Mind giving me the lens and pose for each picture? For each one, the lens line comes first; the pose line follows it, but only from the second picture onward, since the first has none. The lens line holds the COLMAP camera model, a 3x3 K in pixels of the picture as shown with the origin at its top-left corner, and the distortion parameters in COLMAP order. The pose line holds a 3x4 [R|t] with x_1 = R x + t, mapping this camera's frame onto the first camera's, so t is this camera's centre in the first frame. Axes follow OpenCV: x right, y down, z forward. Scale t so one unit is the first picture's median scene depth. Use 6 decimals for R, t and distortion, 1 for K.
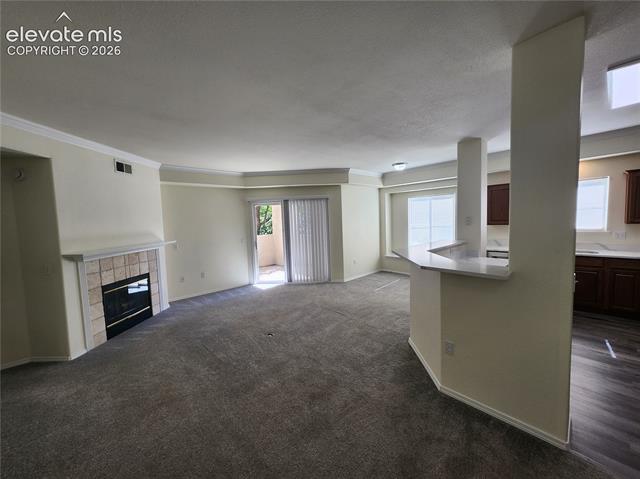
lens RADIAL K [[253.3, 0, 319.9], [0, 253.3, 237.7], [0, 0, 1]] dist [0.017885, 0.000153]
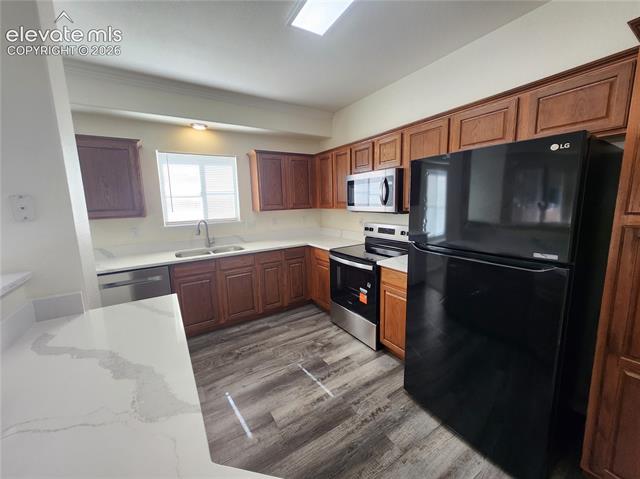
lens RADIAL K [[250.5, 0, 324.8], [0, 250.5, 237.2], [0, 0, 1]] dist [0.007516, -0.000875]
pose [[0.168084, -0.114085, 0.979149, 0.321024], [0.089558, 0.990940, 0.100085, -0.027029], [-0.981696, 0.070868, 0.176778, 0.558153]]
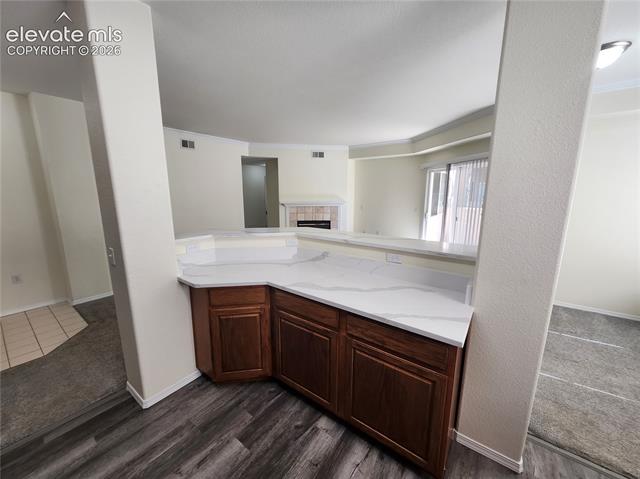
lens RADIAL K [[250.5, 0, 321.3], [0, 250.5, 236.7], [0, 0, 1]] dist [0.007516, -0.000875]
pose [[0.181773, 0.212917, -0.960013, 0.826741], [-0.081324, 0.976188, 0.201107, -0.072274], [0.979972, 0.041516, 0.194760, 0.647133]]
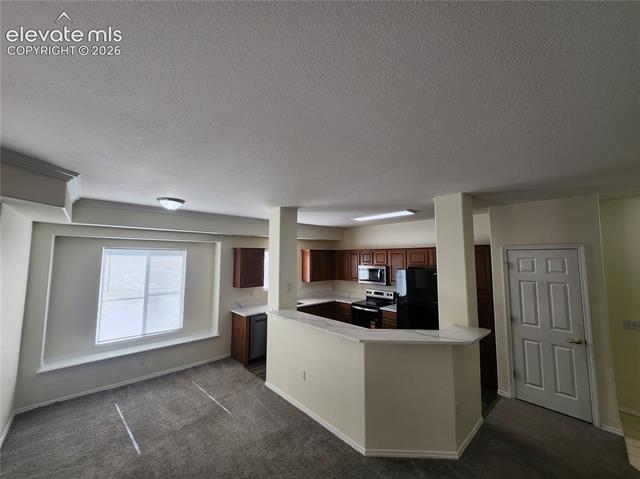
lens RADIAL K [[250.5, 0, 322.9], [0, 250.5, 238.1], [0, 0, 1]] dist [0.007516, -0.000875]
pose [[-0.014755, 0.111281, 0.993679, -0.359828], [0.072853, 0.991266, -0.109929, -0.129718], [-0.997234, 0.070771, -0.022734, 0.820644]]
